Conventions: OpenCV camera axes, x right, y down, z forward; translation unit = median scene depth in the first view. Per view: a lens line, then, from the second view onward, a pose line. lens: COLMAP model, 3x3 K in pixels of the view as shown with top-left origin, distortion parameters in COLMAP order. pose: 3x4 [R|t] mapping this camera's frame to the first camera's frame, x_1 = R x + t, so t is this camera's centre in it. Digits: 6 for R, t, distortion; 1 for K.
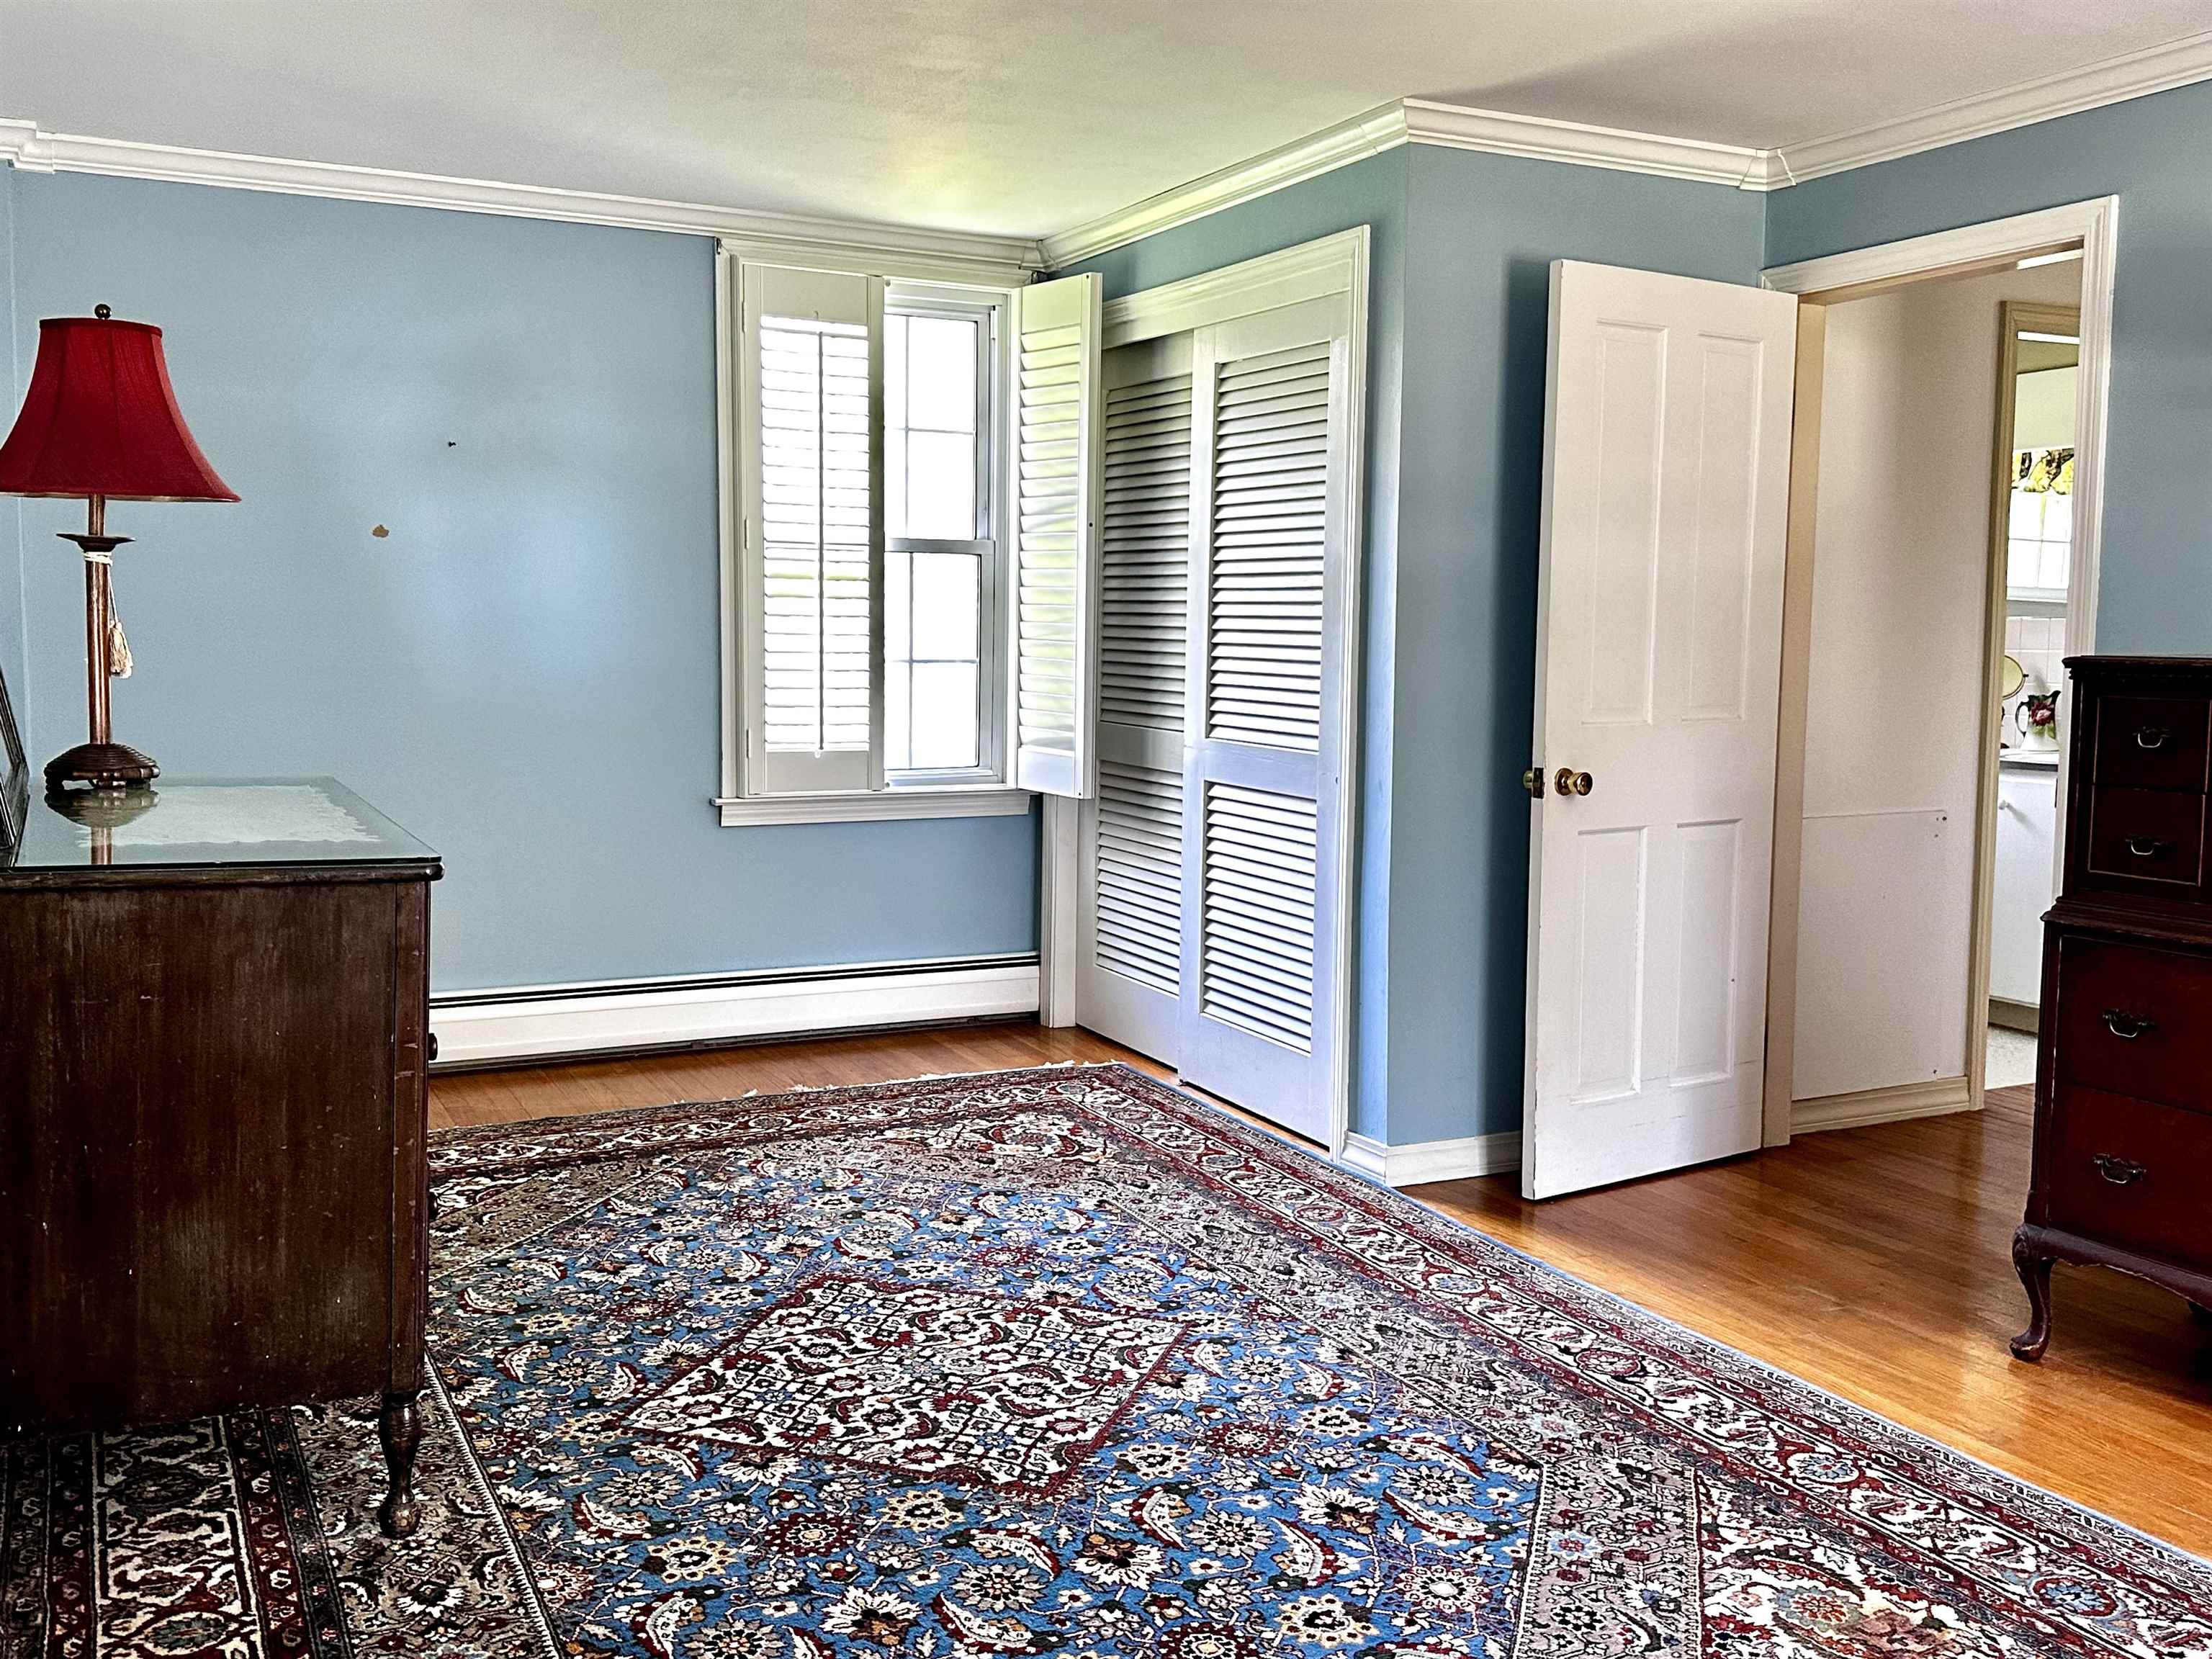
lens RADIAL K [[2007.9, 0, 1105.5], [0, 2007.9, 824.8], [0, 0, 1]] dist [0.013538, 0.000000]
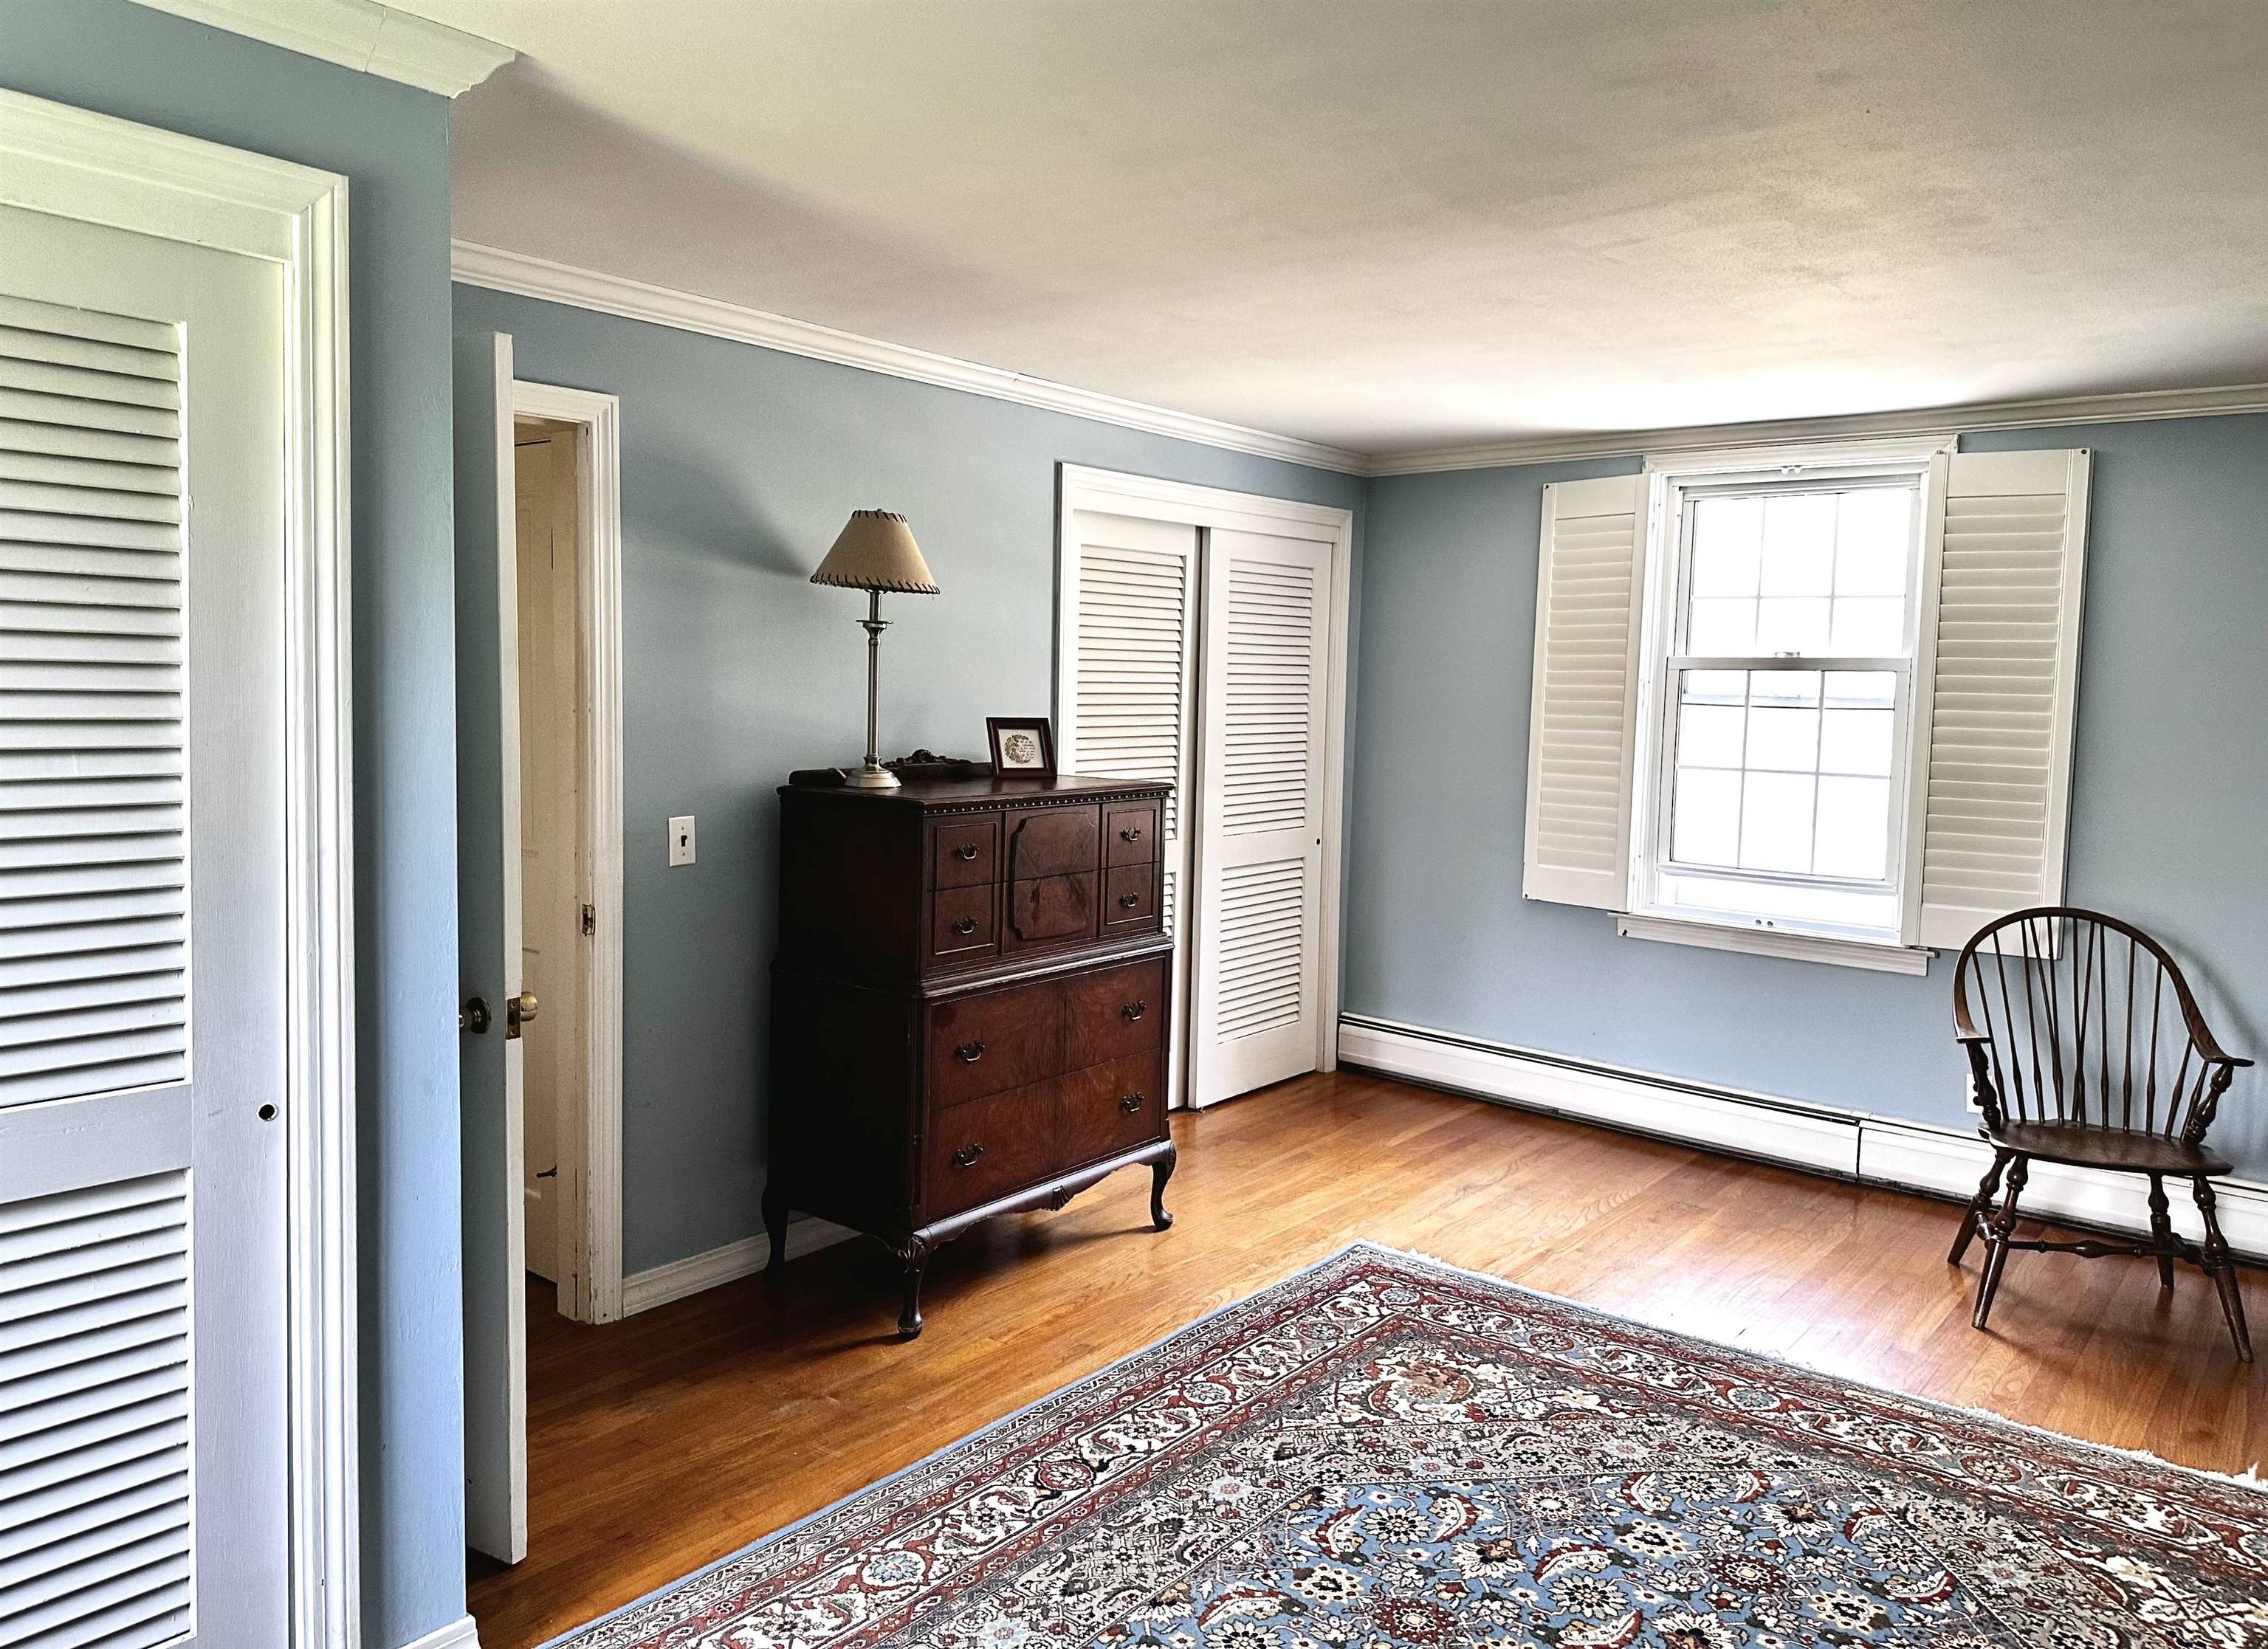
lens RADIAL K [[1601.1, 0, 1131.4], [0, 1601.1, 817.8], [0, 0, 1]] dist [0.013400, 0.000740]
pose [[-0.413941, -0.101724, 0.904602, -0.609224], [0.061035, 0.988399, 0.139076, -0.243329], [-0.908255, 0.112782, -0.402930, 1.488242]]
